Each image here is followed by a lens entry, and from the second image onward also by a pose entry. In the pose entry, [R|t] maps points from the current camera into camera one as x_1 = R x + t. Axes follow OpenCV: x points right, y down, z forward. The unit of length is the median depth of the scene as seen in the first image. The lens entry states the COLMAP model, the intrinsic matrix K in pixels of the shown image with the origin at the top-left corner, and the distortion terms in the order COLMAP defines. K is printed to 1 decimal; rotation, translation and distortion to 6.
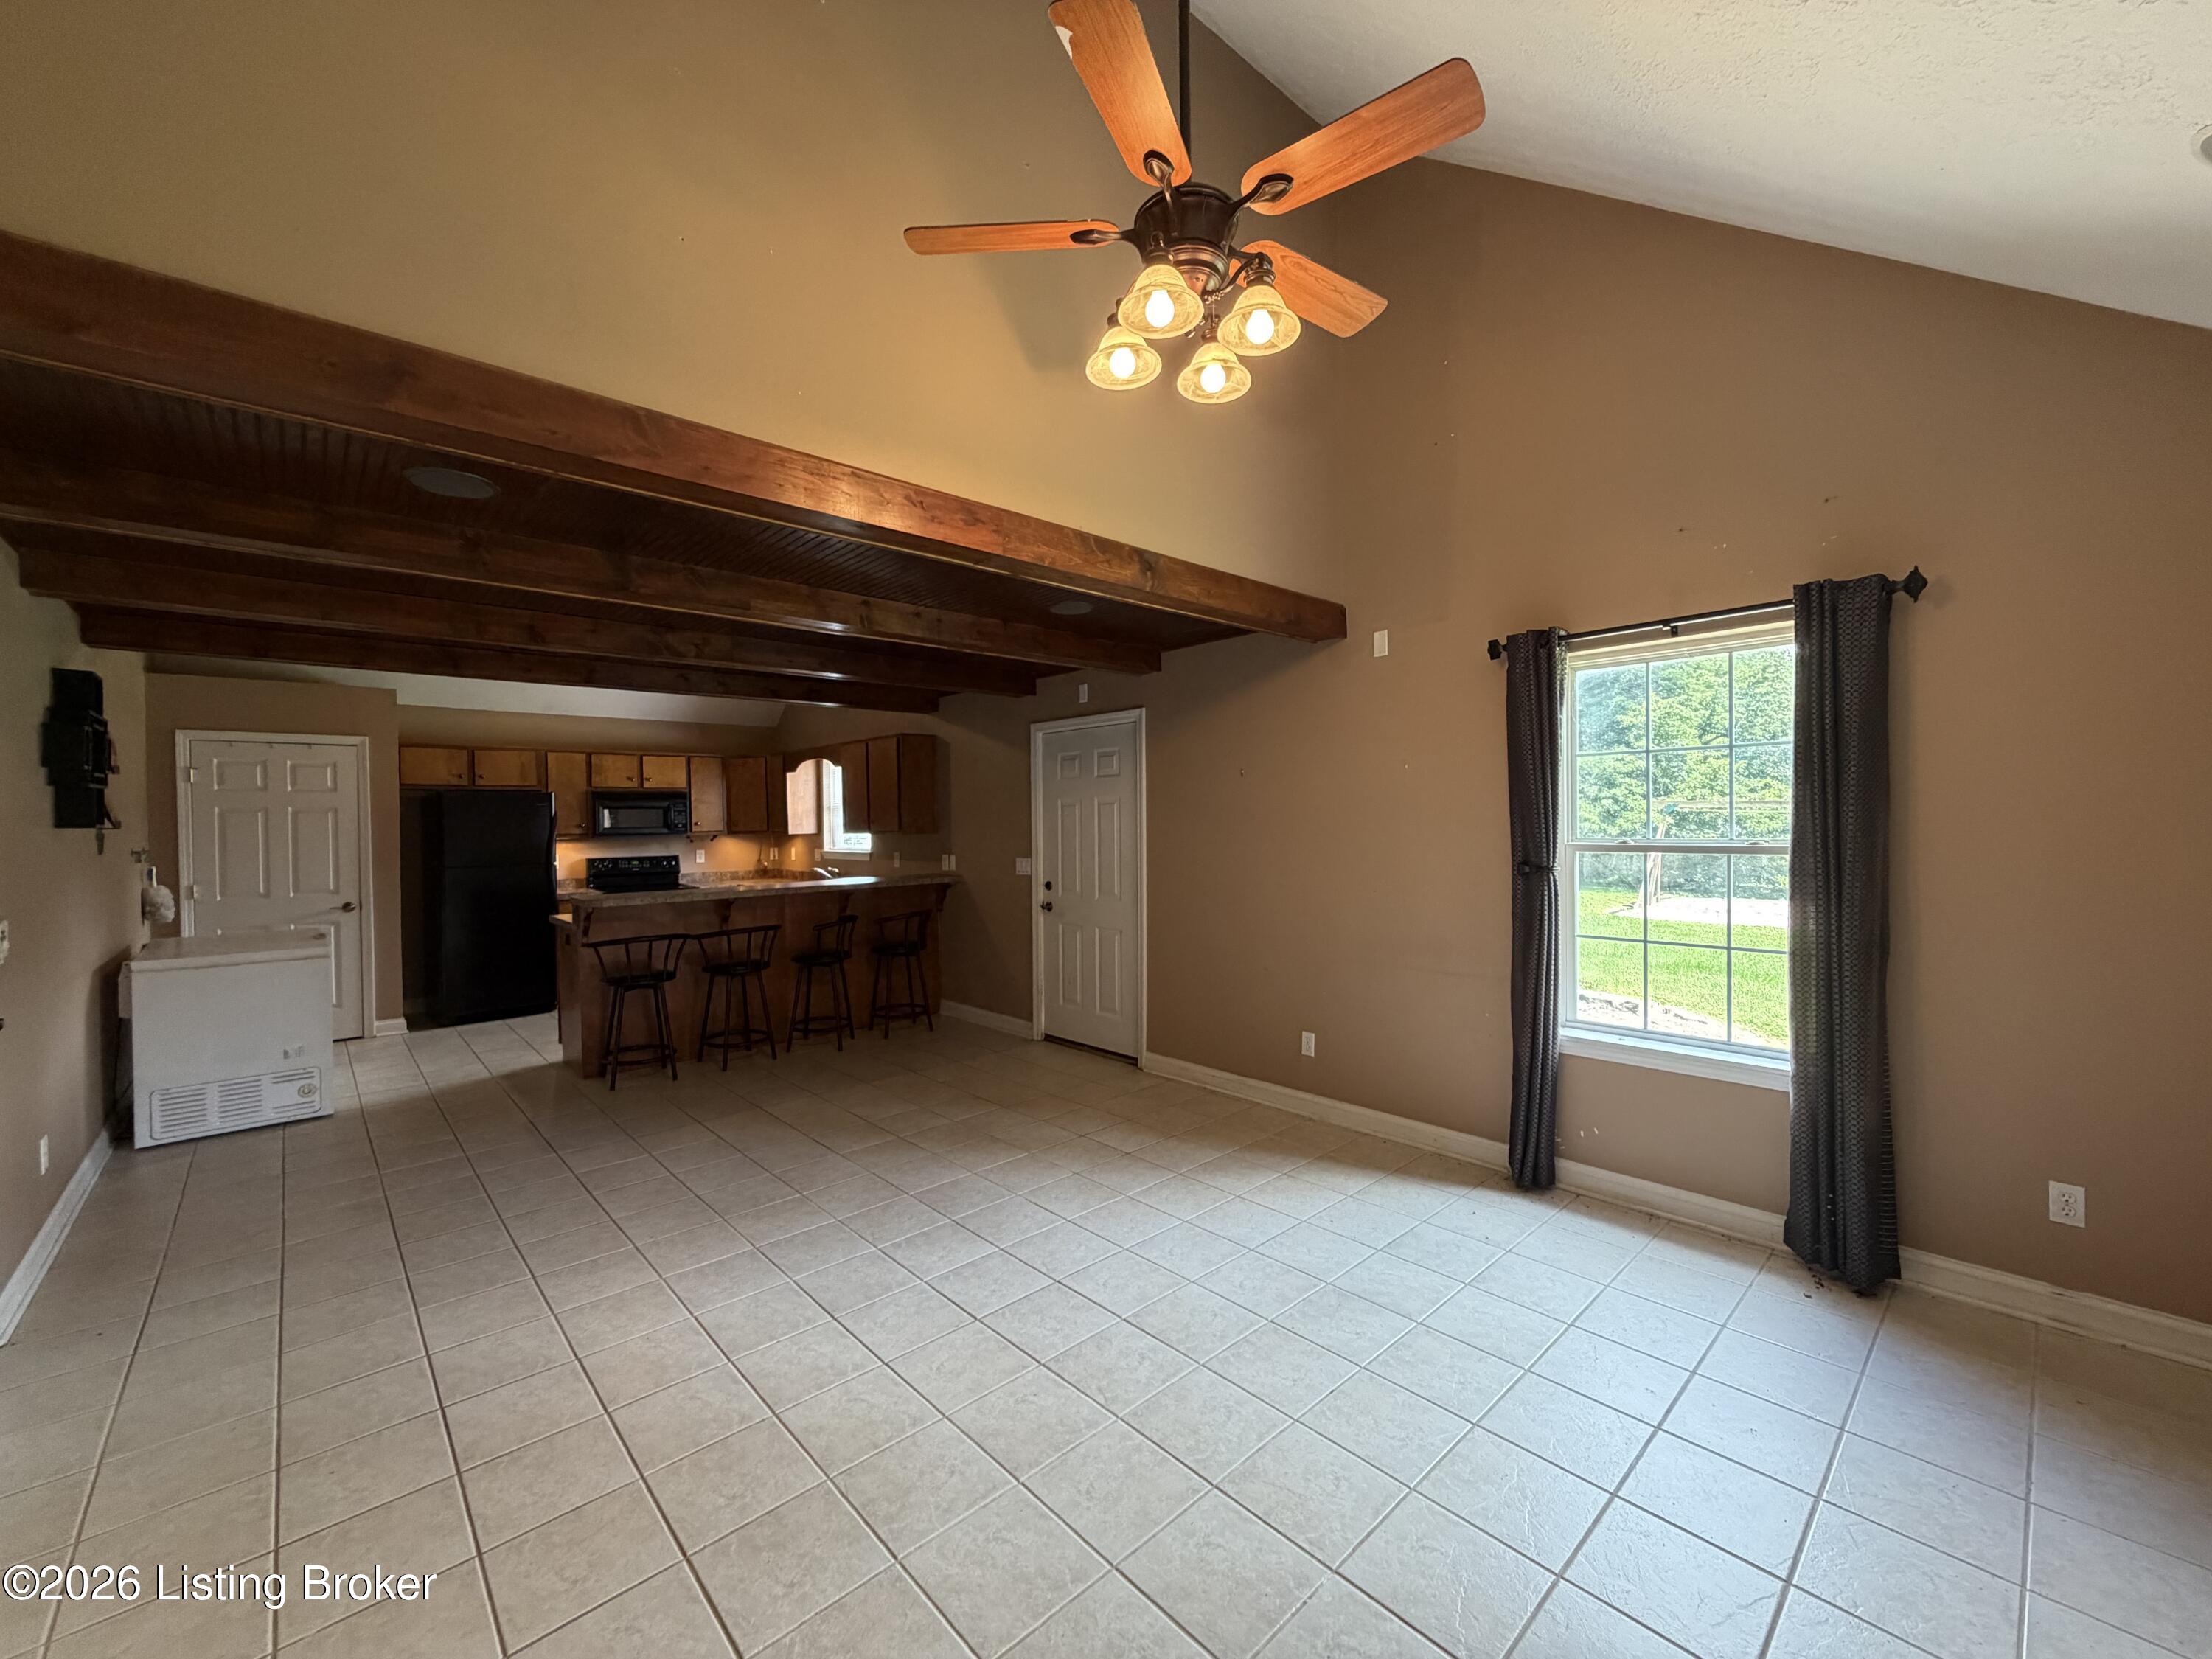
lens RADIAL K [[890.5, 0, 1104.8], [0, 890.5, 826.3], [0, 0, 1]] dist [-0.001339, -0.000711]
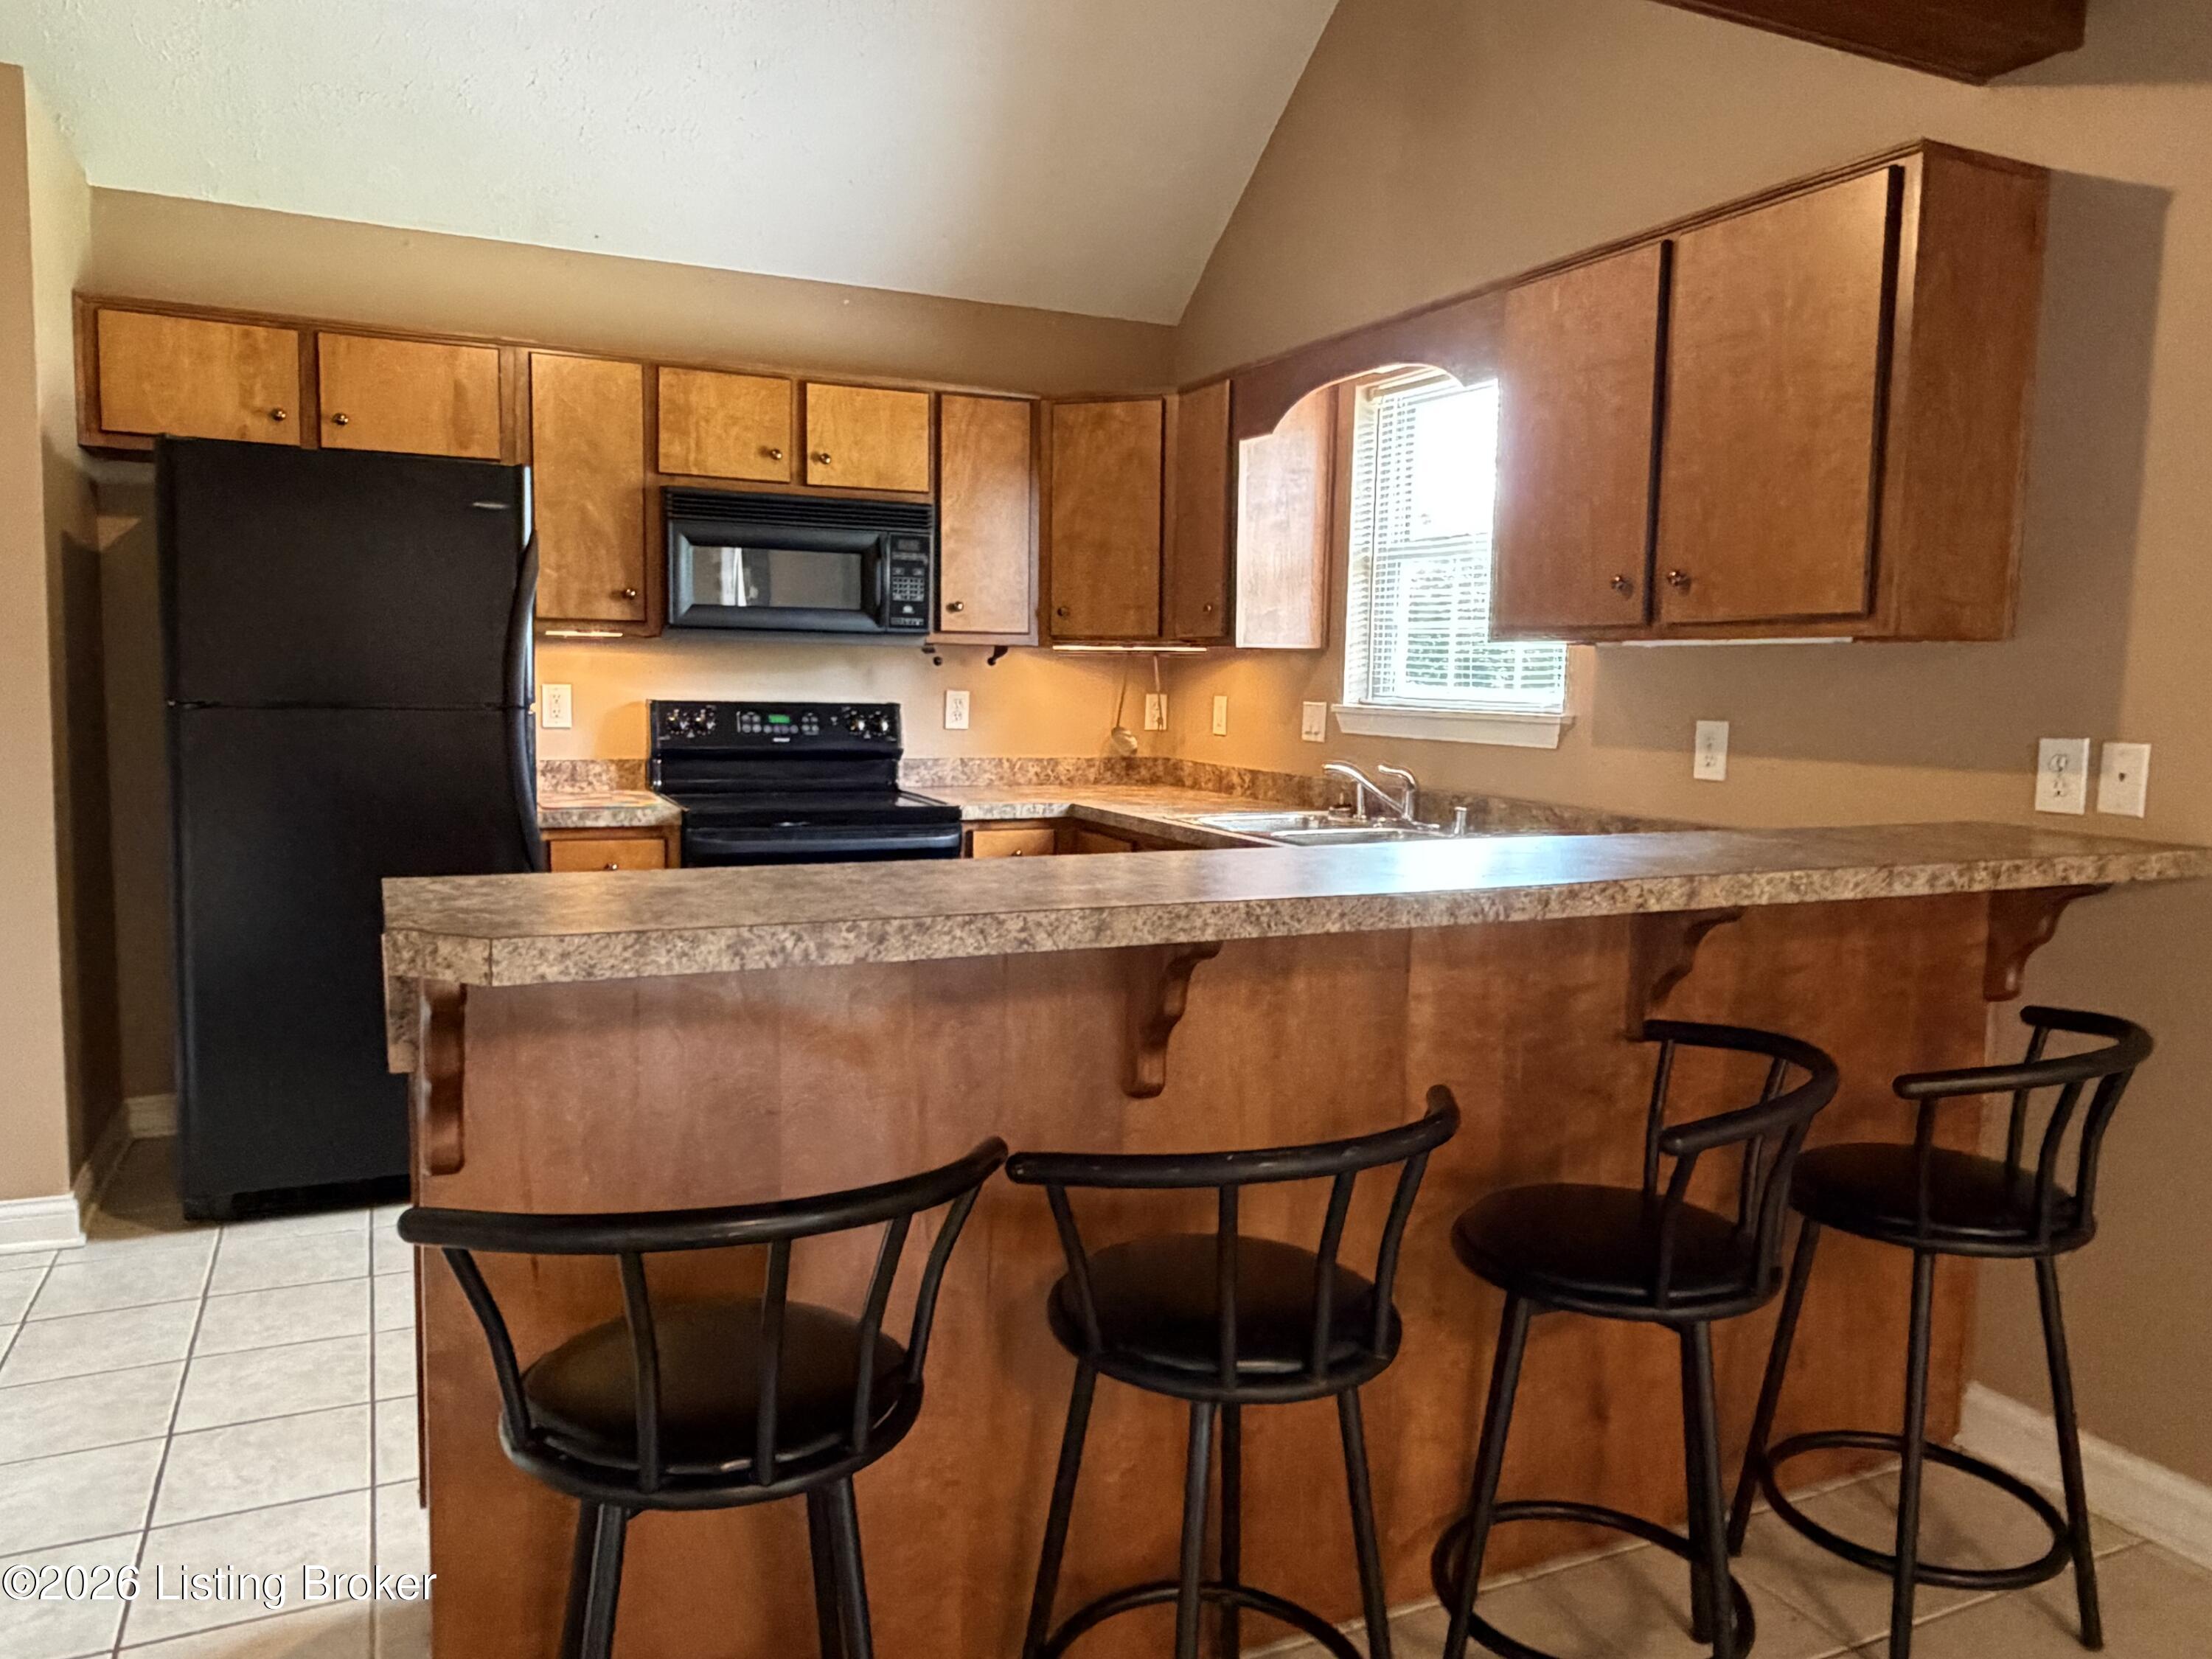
lens RADIAL K [[1559.3, 0, 1105.1], [0, 1559.3, 828.2], [0, 0, 1]] dist [-0.004947, -0.000940]
pose [[0.954297, 0.064143, -0.291896, -0.246153], [-0.038148, 0.994851, 0.093898, 0.022719], [0.296416, -0.078471, 0.951830, 0.491854]]
